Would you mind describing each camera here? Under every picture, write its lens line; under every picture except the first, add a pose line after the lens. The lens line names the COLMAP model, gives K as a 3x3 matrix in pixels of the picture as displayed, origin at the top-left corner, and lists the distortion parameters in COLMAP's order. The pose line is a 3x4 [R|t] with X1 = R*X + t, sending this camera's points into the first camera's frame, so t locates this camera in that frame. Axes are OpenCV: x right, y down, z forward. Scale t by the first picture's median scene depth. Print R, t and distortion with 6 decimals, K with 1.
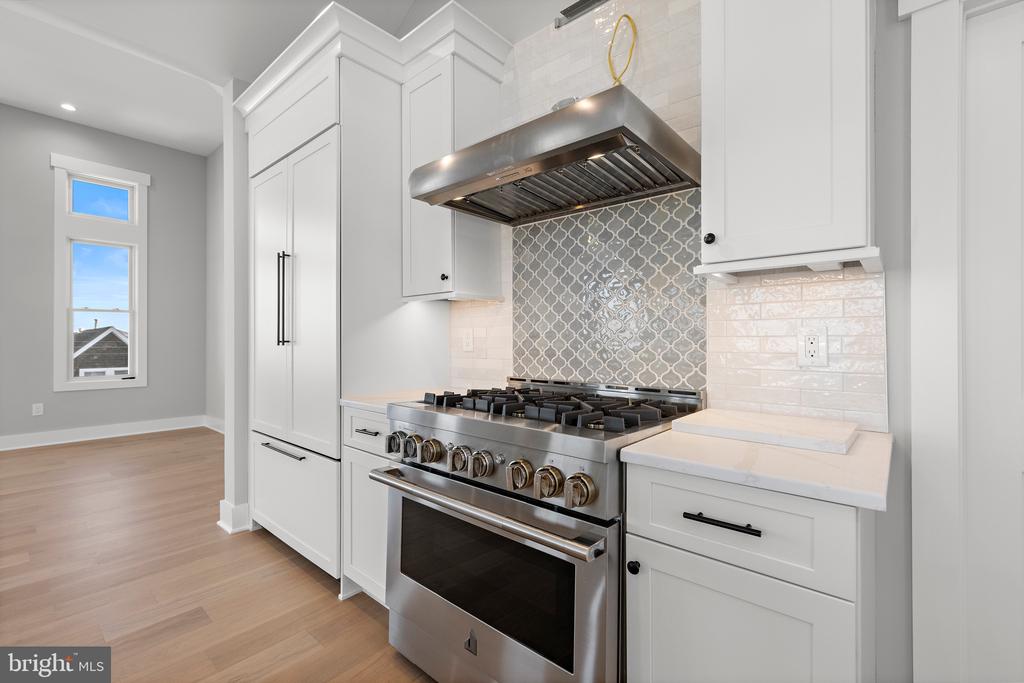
lens RADIAL K [[446.1, 0, 512.0], [0, 446.1, 341.5], [0, 0, 1]] dist [-0.000508, 0.000004]
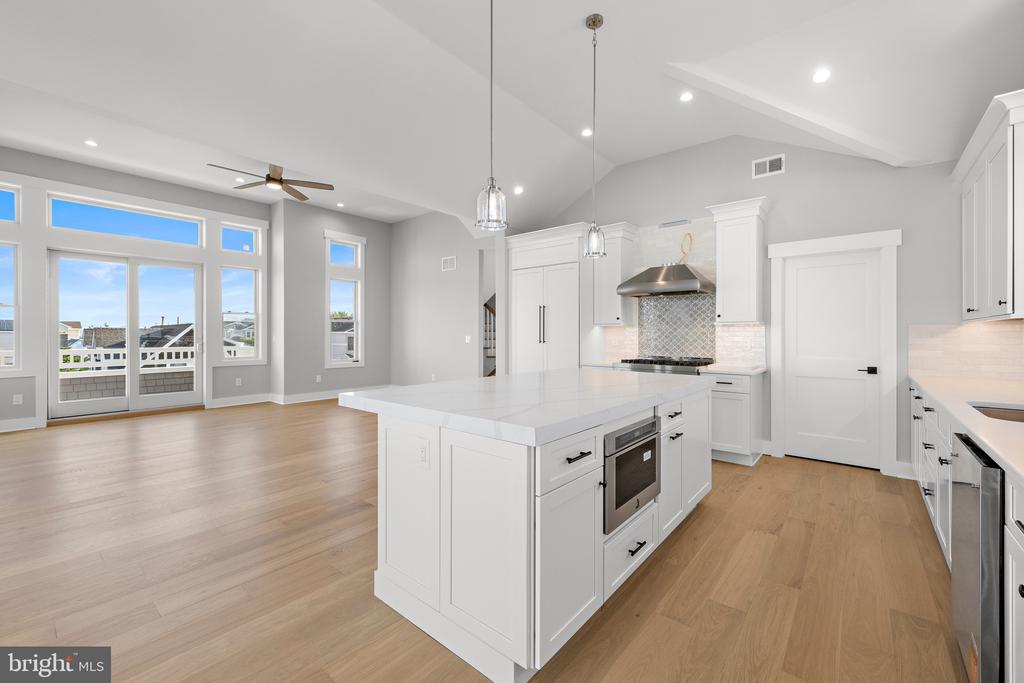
lens RADIAL K [[415.7, 0, 515.8], [0, 415.7, 334.7], [0, 0, 1]] dist [0.000002, -0.000099]
pose [[0.999737, -0.001049, 0.022893, -0.827136], [0.001007, 0.999998, 0.001847, -0.050244], [-0.022895, -0.001824, 0.999736, -1.513721]]
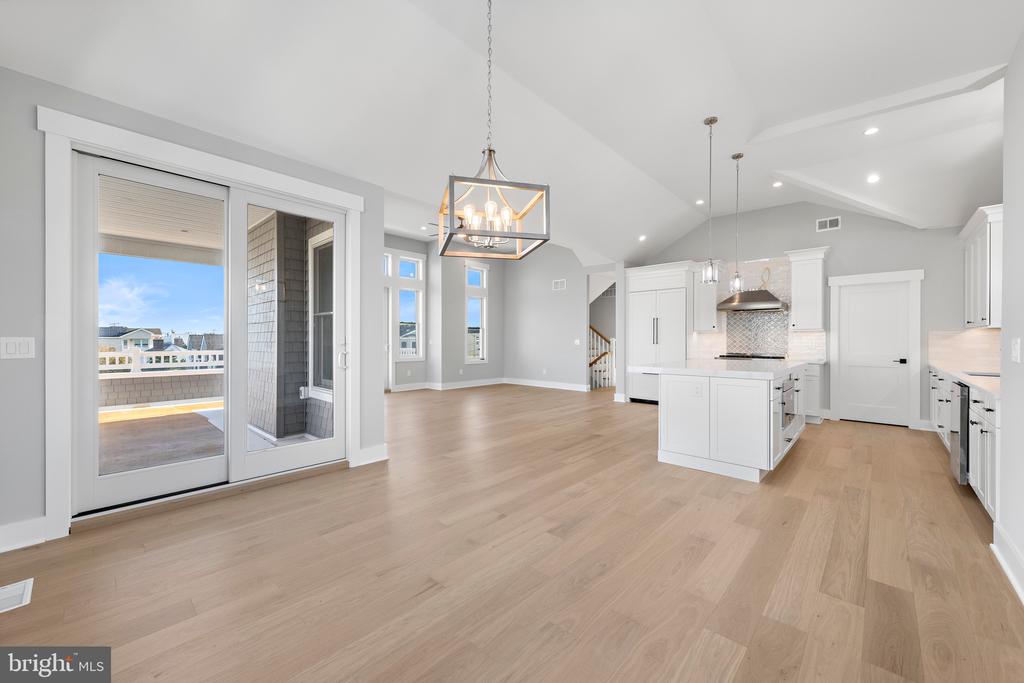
lens RADIAL K [[393.2, 0, 512.0], [0, 393.2, 341.5], [0, 0, 1]] dist [0.001137, 0.000070]
pose [[0.999476, -0.000899, -0.032369, -1.791331], [0.001076, 0.999985, 0.005447, -0.037152], [0.032364, -0.005479, 0.999461, -2.480661]]
